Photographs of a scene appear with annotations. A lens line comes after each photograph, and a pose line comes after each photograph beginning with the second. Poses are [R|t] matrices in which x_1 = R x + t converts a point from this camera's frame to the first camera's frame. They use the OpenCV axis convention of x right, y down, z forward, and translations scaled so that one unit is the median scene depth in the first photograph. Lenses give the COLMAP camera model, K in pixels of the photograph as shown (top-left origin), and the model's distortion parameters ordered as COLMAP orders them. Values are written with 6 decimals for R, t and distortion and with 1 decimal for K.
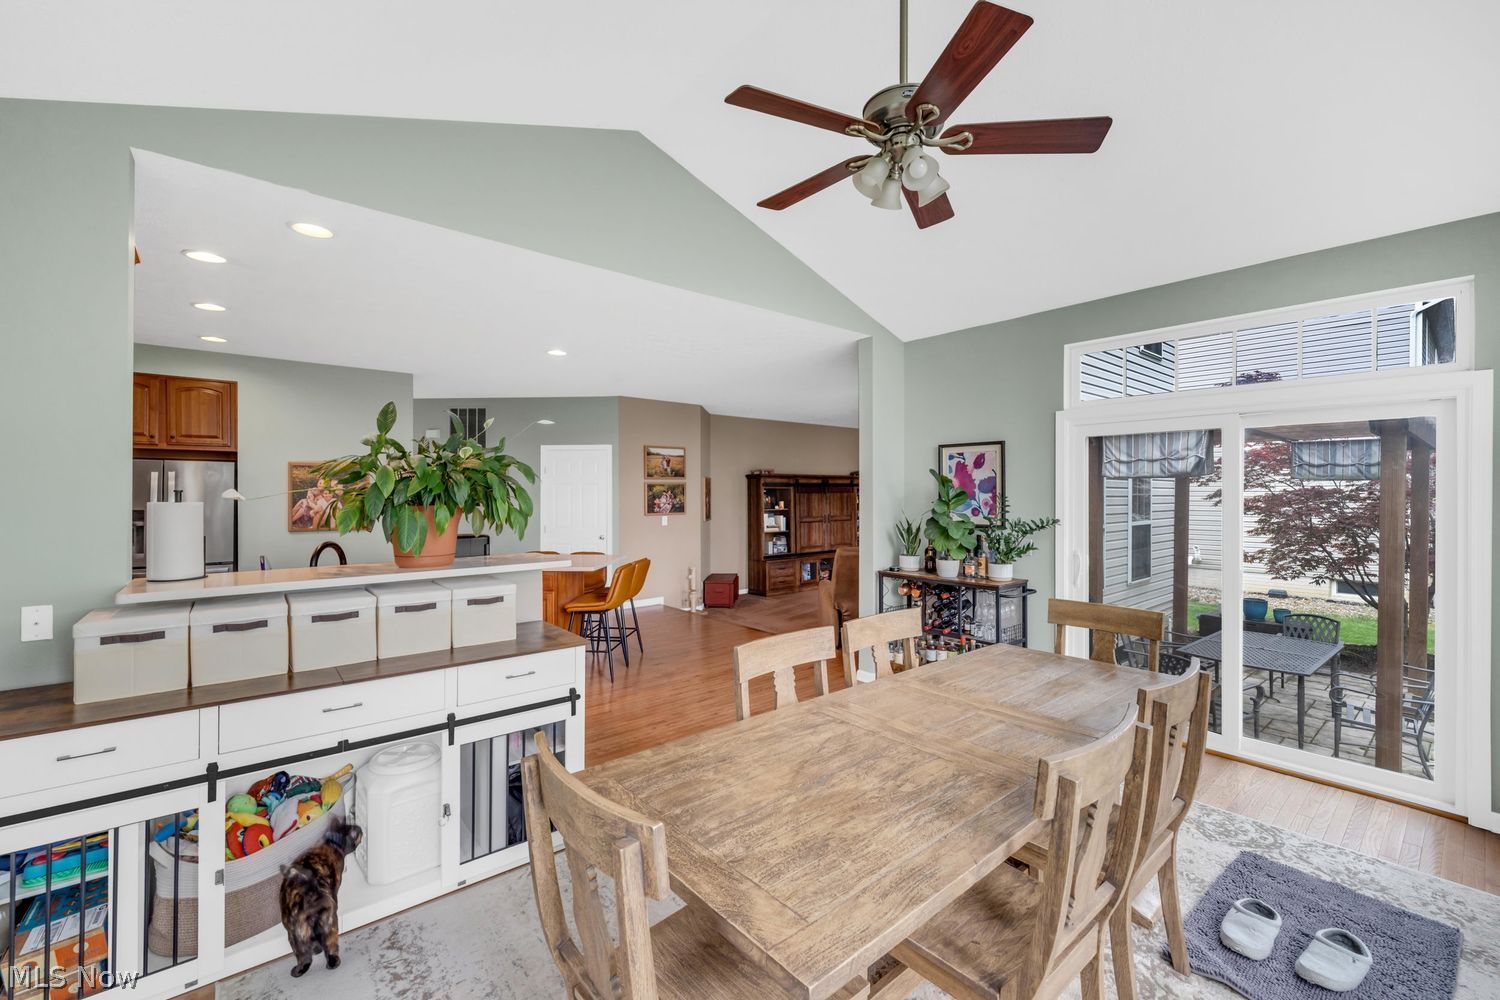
lens RADIAL K [[623.6, 0, 750.0], [0, 623.6, 500.0], [0, 0, 1]] dist [-0.000531, -0.000262]
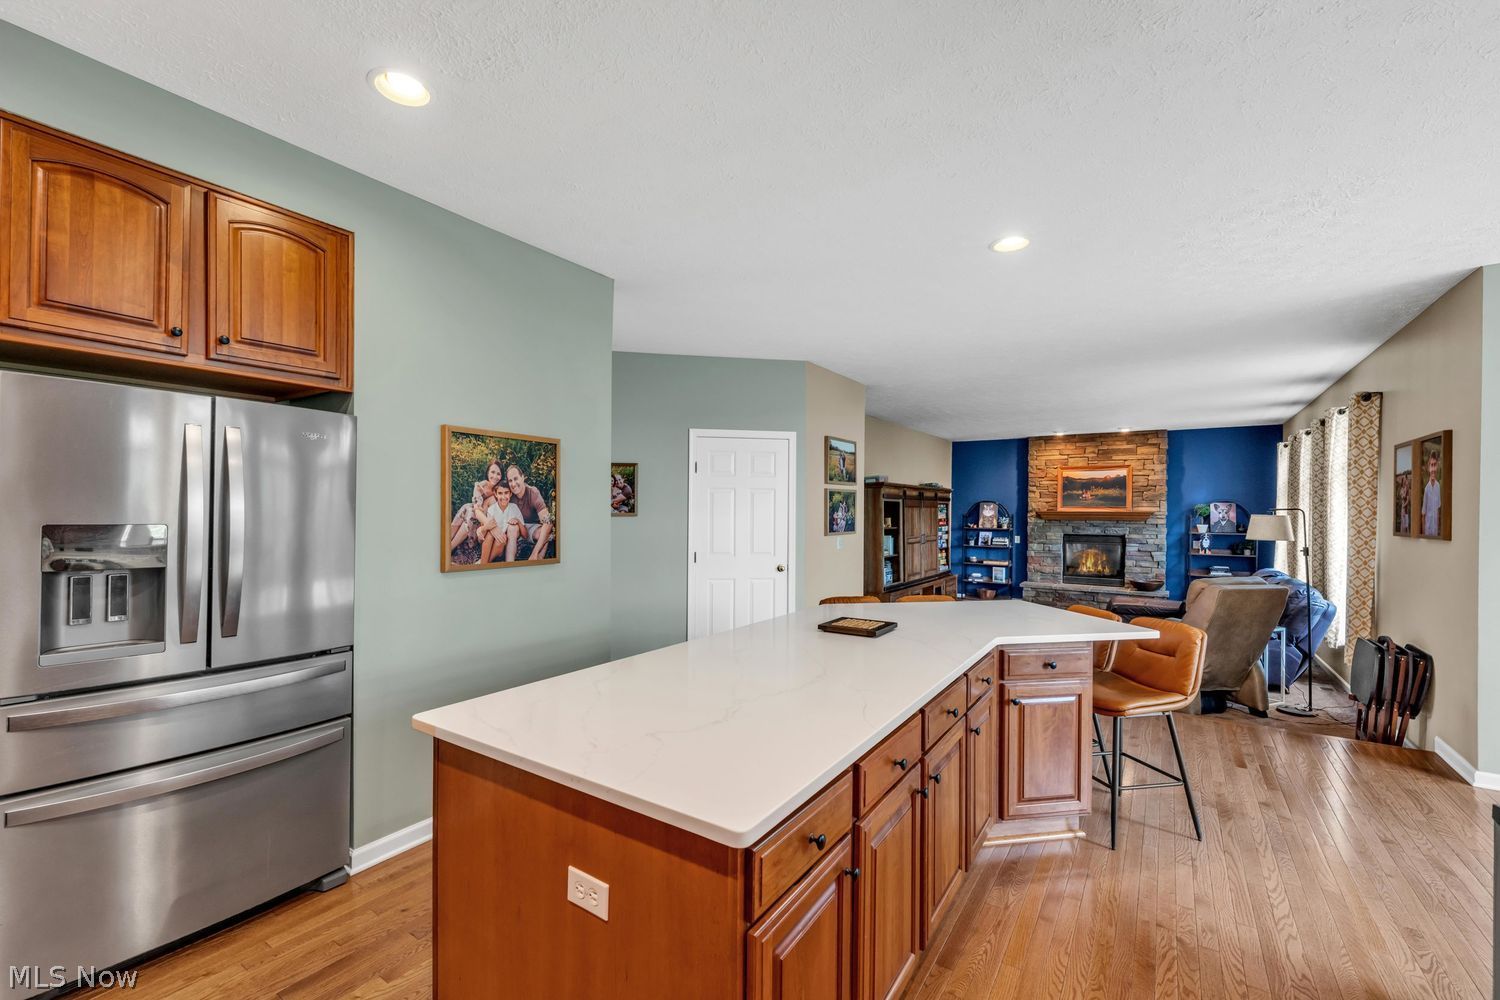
lens RADIAL K [[637.6, 0, 724.7], [0, 637.6, 510.9], [0, 0, 1]] dist [0.001705, -0.000057]
pose [[0.965095, 0.007055, 0.261807, -0.454462], [-0.003522, 0.999896, -0.013962, 0.007233], [-0.261878, 0.012553, 0.965019, 0.330597]]
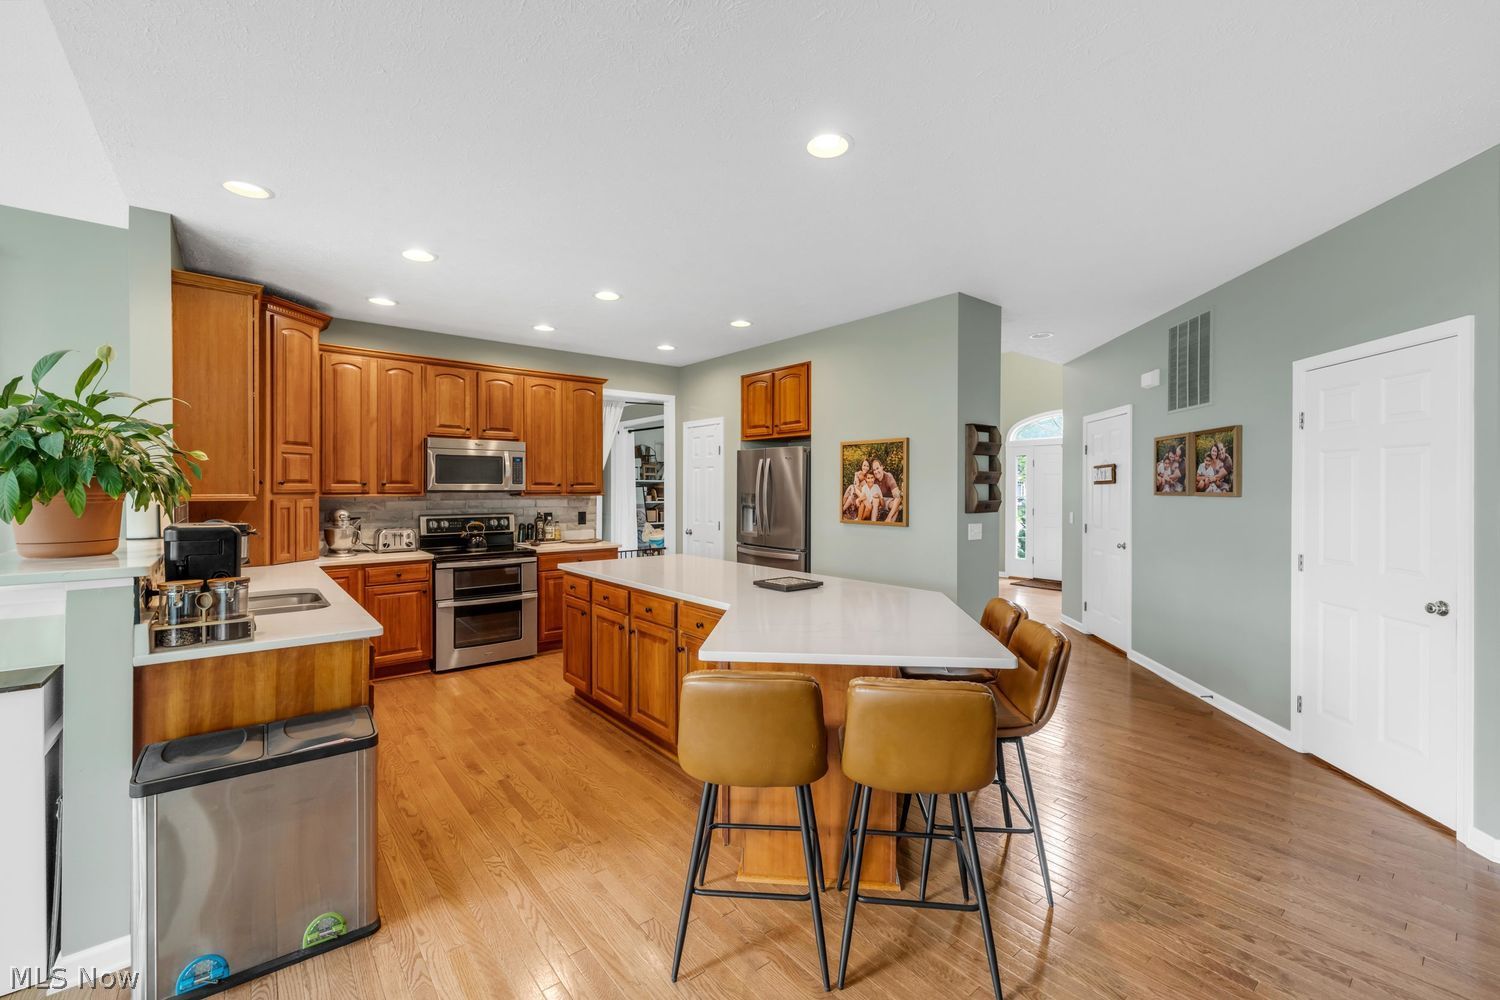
lens RADIAL K [[617.9, 0, 768.5], [0, 617.9, 491.9], [0, 0, 1]] dist [0.001482, 0.000259]
pose [[0.007279, 0.006472, -0.999953, 0.079140], [-0.016316, 0.999847, 0.006352, 0.003172], [0.999840, 0.016269, 0.007383, 0.613709]]
